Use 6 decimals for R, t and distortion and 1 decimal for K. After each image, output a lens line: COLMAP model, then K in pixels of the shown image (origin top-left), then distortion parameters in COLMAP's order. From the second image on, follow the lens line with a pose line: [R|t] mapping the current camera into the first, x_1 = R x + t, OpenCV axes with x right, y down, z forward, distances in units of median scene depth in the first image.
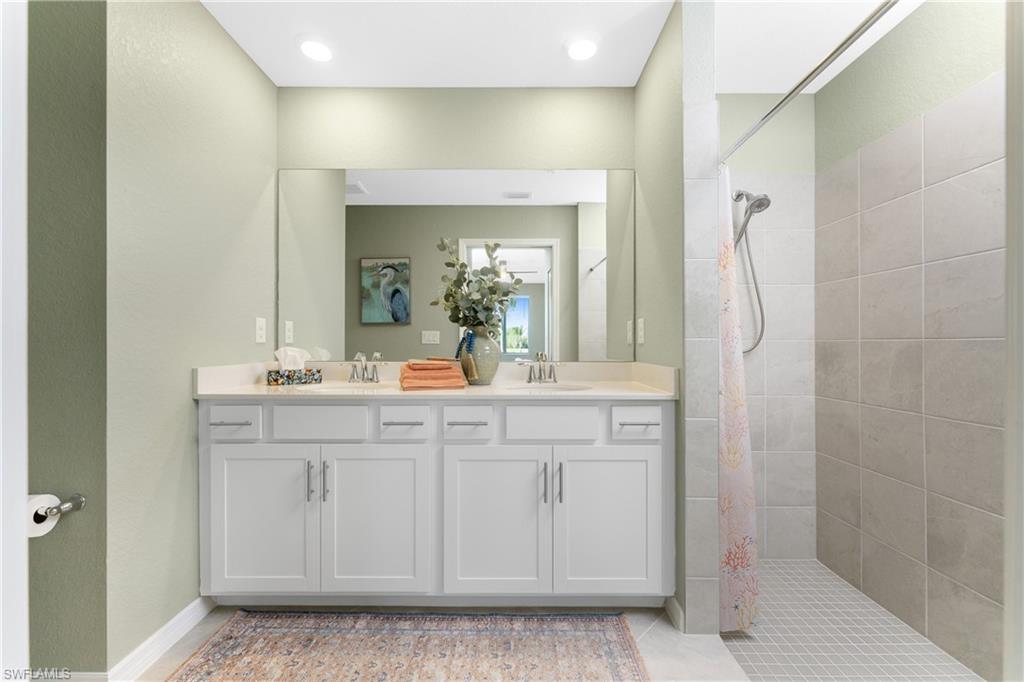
lens RADIAL K [[417.7, 0, 511.2], [0, 417.7, 345.8], [0, 0, 1]] dist [-0.000755, -0.000537]
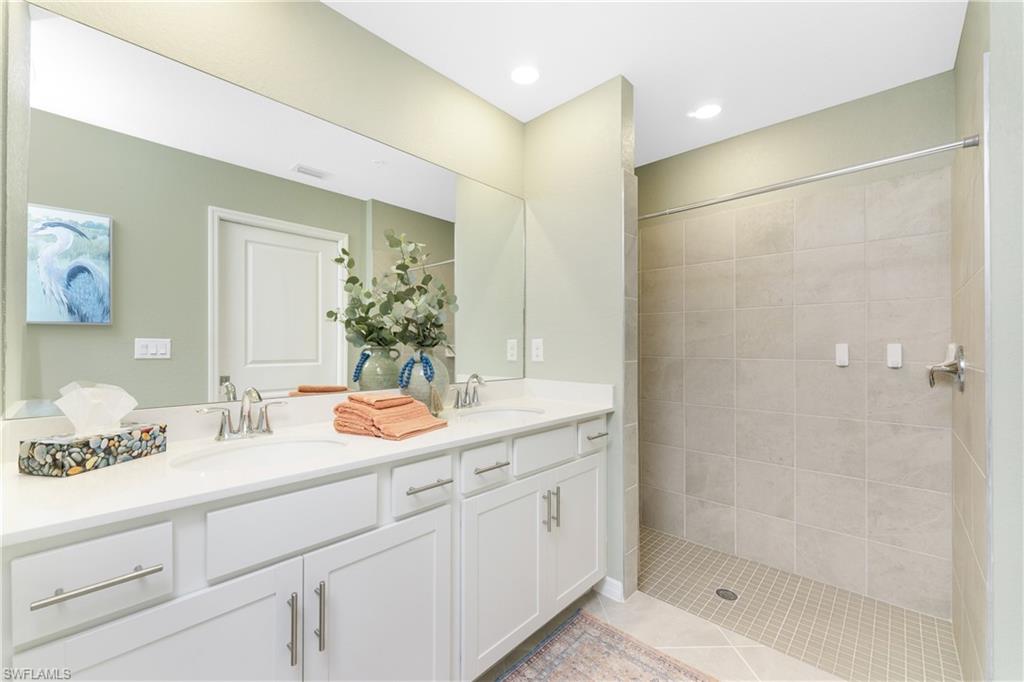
lens RADIAL K [[417.7, 0, 529.3], [0, 417.7, 342.6], [0, 0, 1]] dist [-0.000755, -0.000537]
pose [[0.673117, 0.009648, 0.739473, -0.561661], [-0.000682, 0.999923, -0.012426, -0.045817], [-0.739536, 0.007860, 0.673071, 0.304646]]
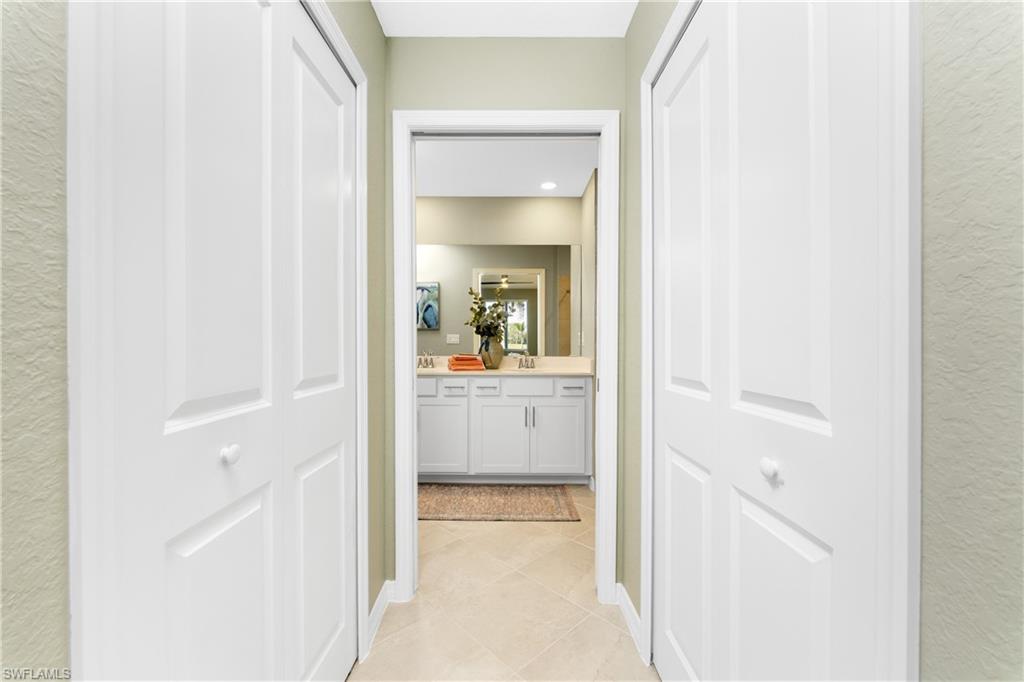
lens RADIAL K [[421.1, 0, 517.0], [0, 421.1, 340.2], [0, 0, 1]] dist [-0.001519, -0.000013]
pose [[0.999952, 0.001642, 0.009651, 0.016497], [-0.001623, 0.999997, -0.001953, -0.027689], [-0.009654, 0.001937, 0.999952, -0.842123]]
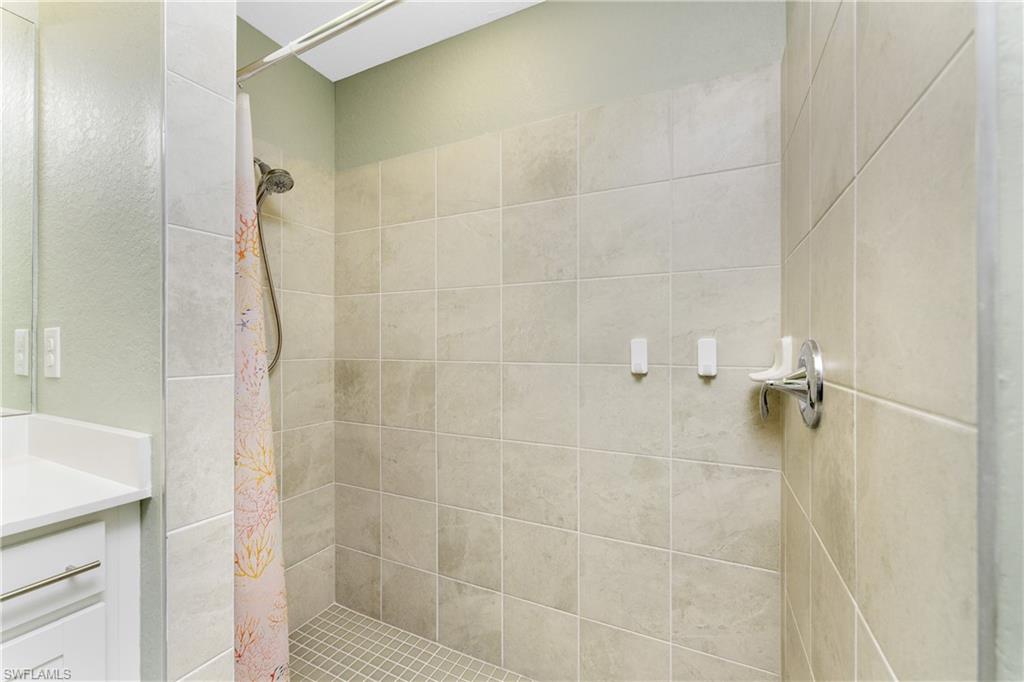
lens RADIAL K [[417.7, 0, 518.1], [0, 417.7, 343.3], [0, 0, 1]] dist [-0.000755, -0.000537]
pose [[0.434582, 0.005141, 0.900618, 0.115100], [0.004327, 0.999960, -0.007797, -0.044215], [-0.900622, 0.007285, 0.434542, 0.313913]]
